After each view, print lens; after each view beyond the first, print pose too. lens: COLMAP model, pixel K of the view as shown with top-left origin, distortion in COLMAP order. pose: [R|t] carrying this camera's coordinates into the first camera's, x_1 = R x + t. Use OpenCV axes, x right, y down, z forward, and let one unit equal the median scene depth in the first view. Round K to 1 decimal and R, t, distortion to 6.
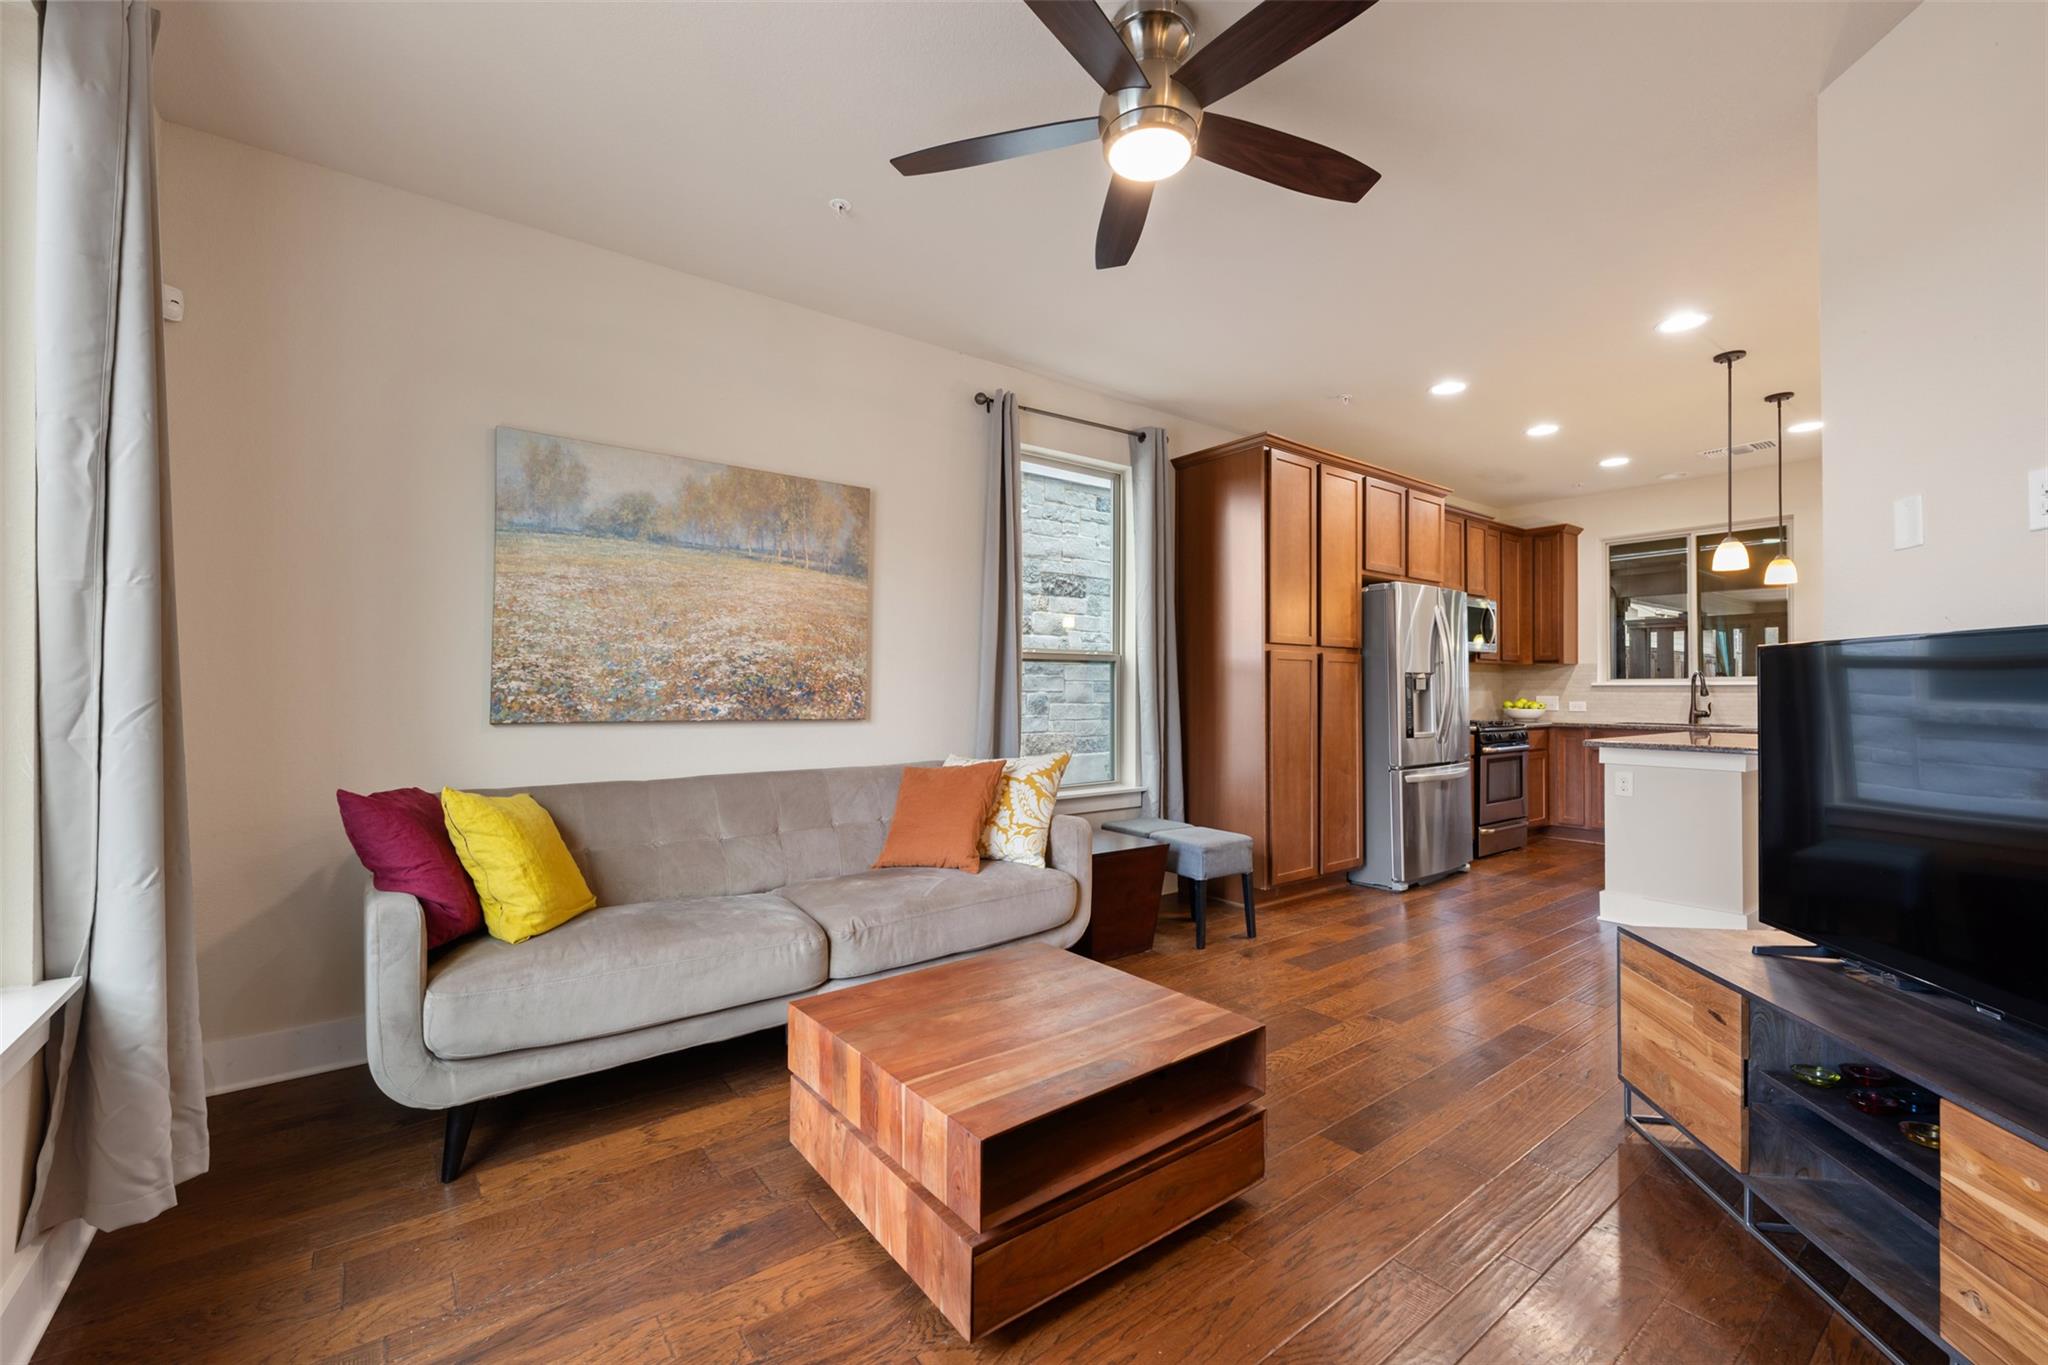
lens RADIAL K [[841.3, 0, 1022.4], [0, 841.3, 681.2], [0, 0, 1]] dist [-0.001094, 0.000255]
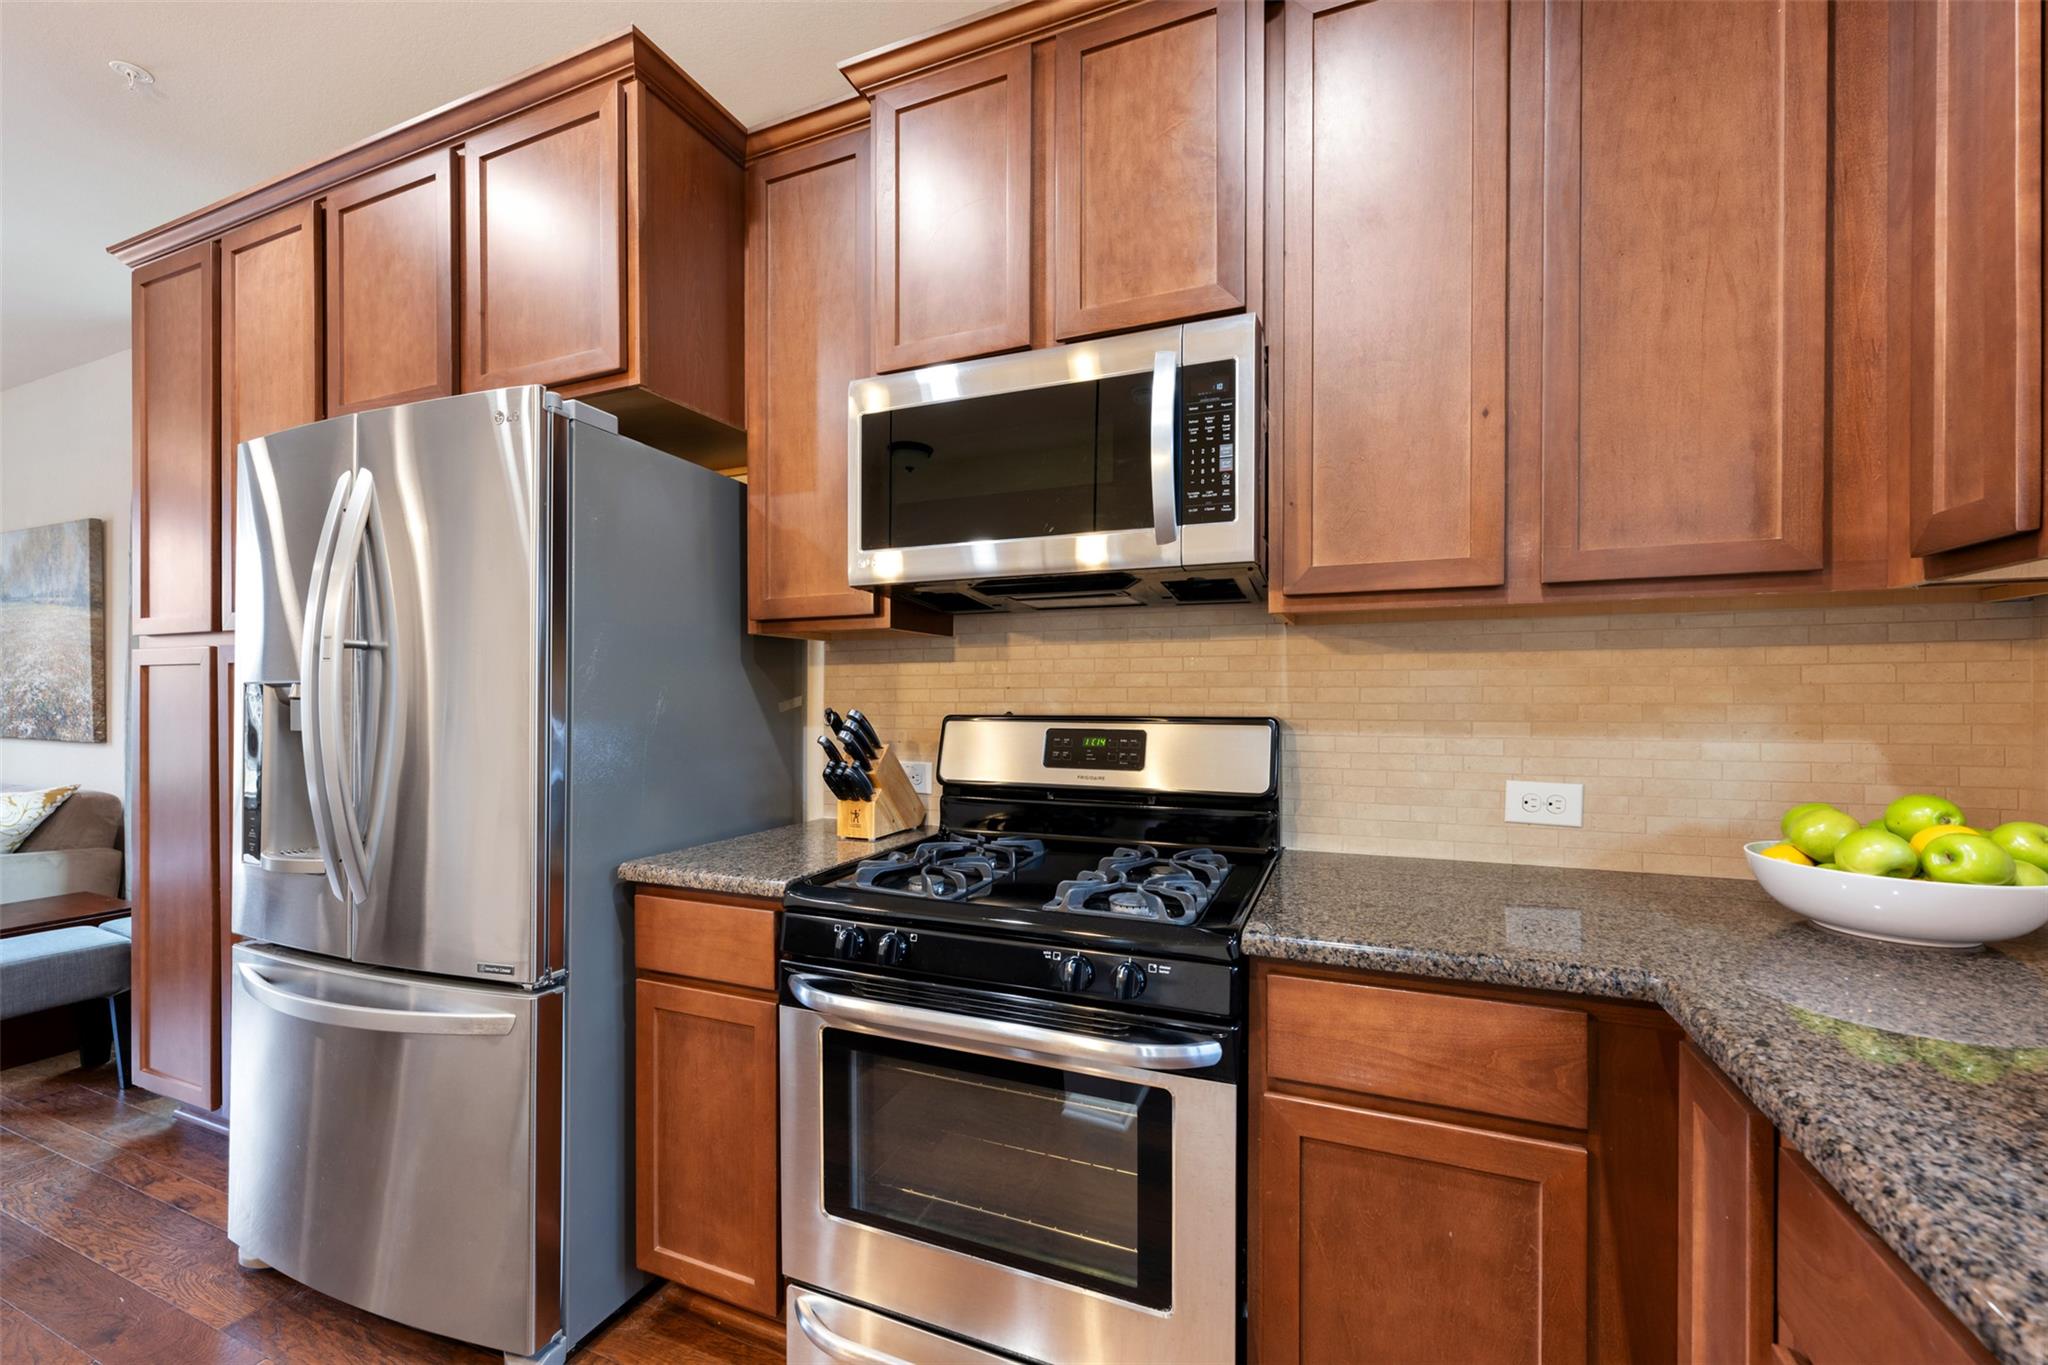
lens RADIAL K [[820.5, 0, 1020.9], [0, 820.5, 700.2], [0, 0, 1]] dist [-0.000957, -0.000135]
pose [[0.495593, 0.002165, -0.868552, 1.309936], [0.011464, 0.999893, 0.009034, -0.003336], [0.868479, -0.014434, 0.495515, 1.560960]]
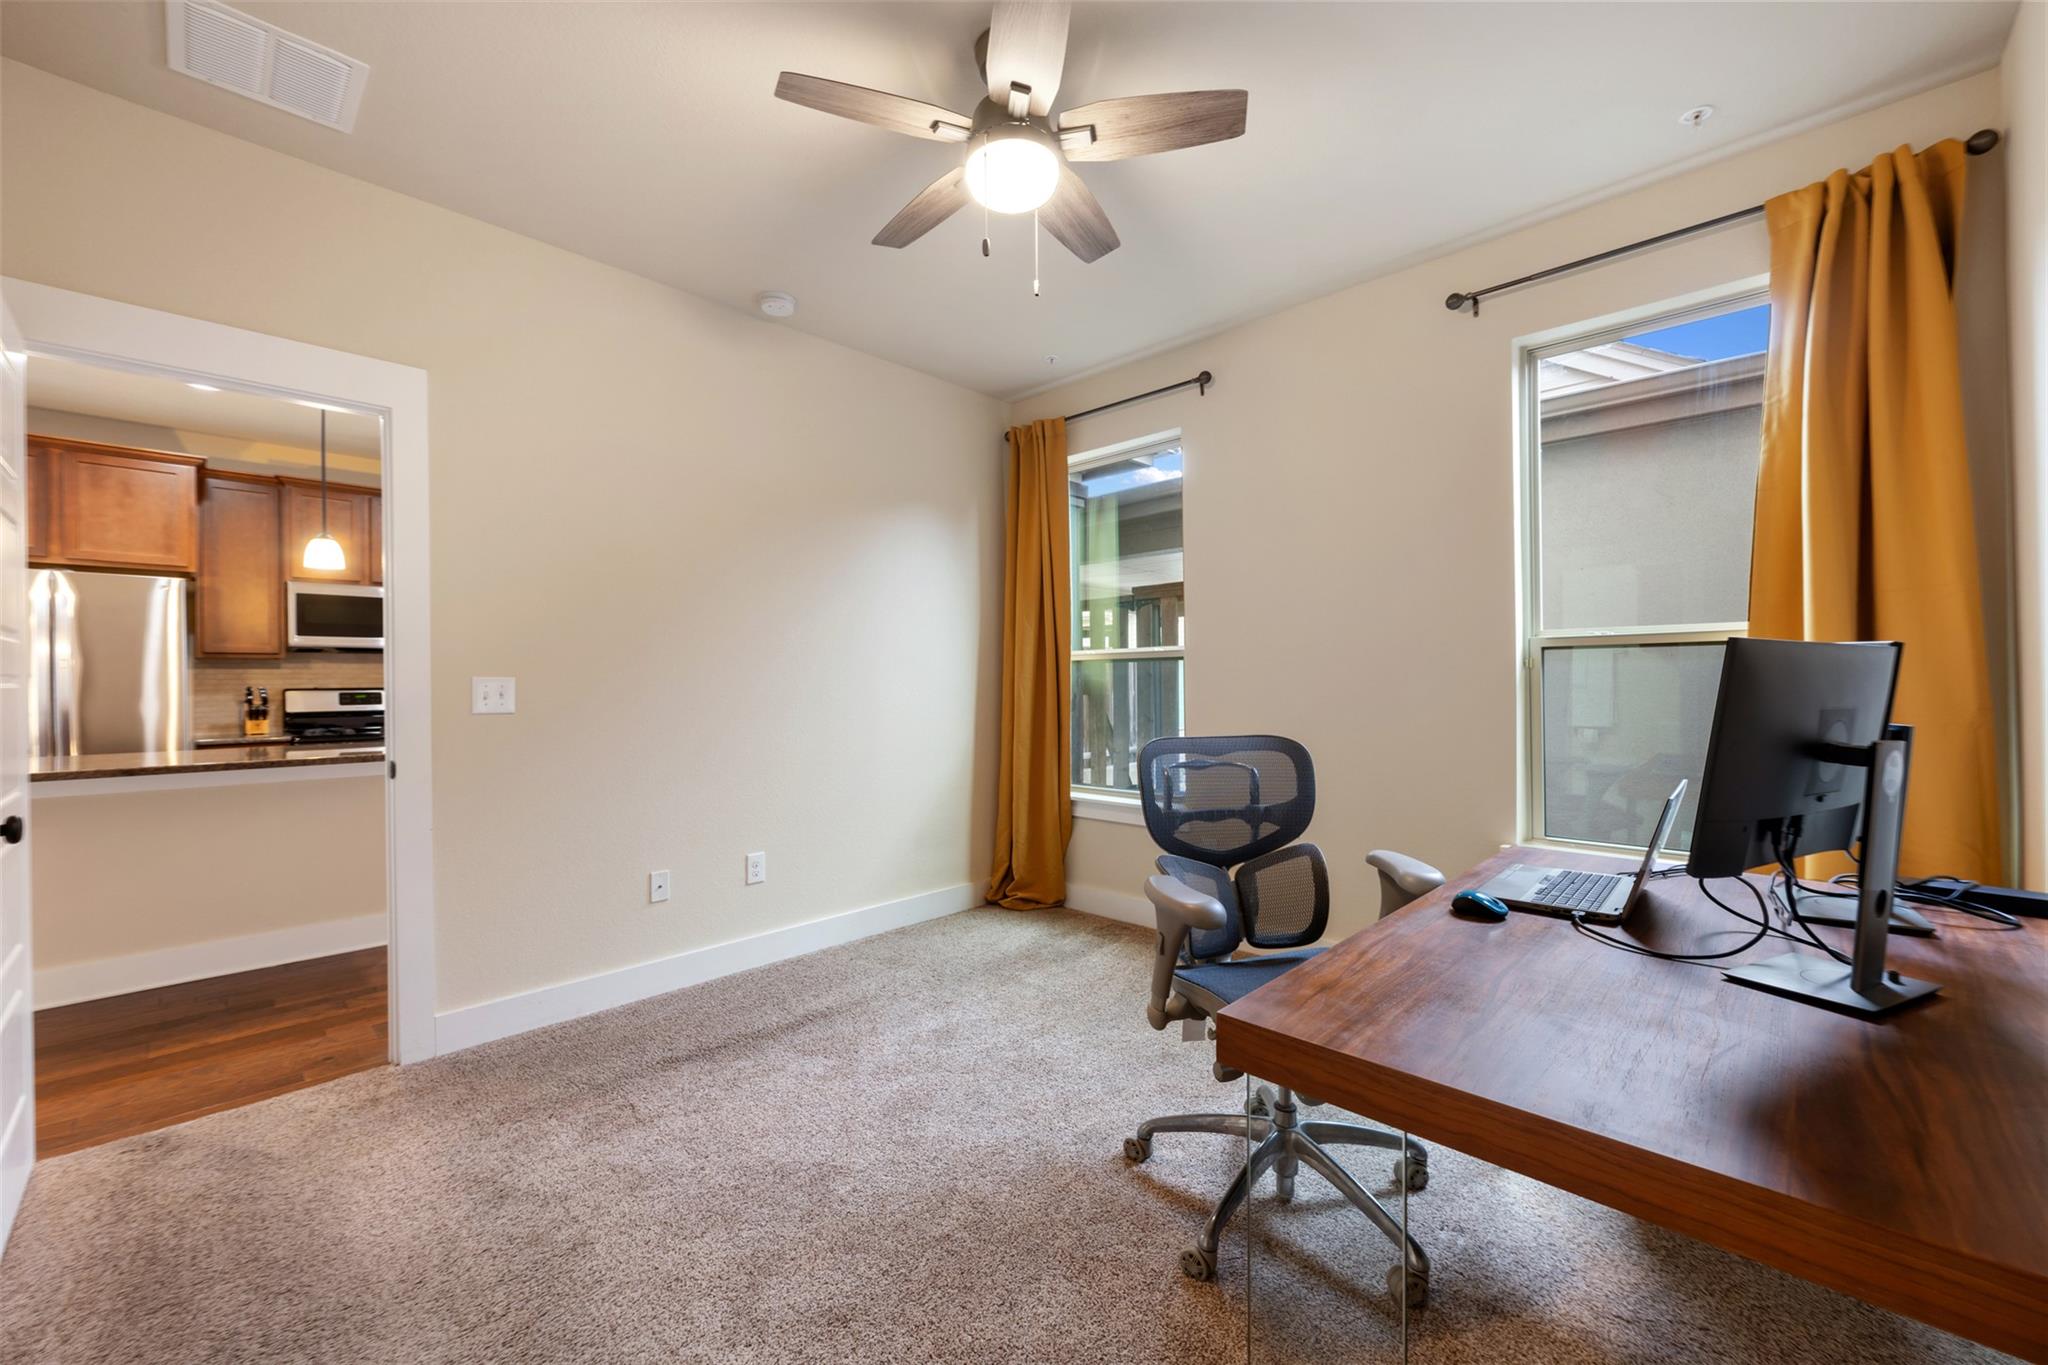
lens RADIAL K [[804.5, 0, 1021.4], [0, 804.5, 681.4], [0, 0, 1]] dist [-0.000668, 0.000107]
pose [[0.988818, -0.010187, 0.148777, 1.923009], [0.008717, 0.999907, 0.010535, -0.006410], [-0.148871, -0.009121, 0.988815, 0.126148]]
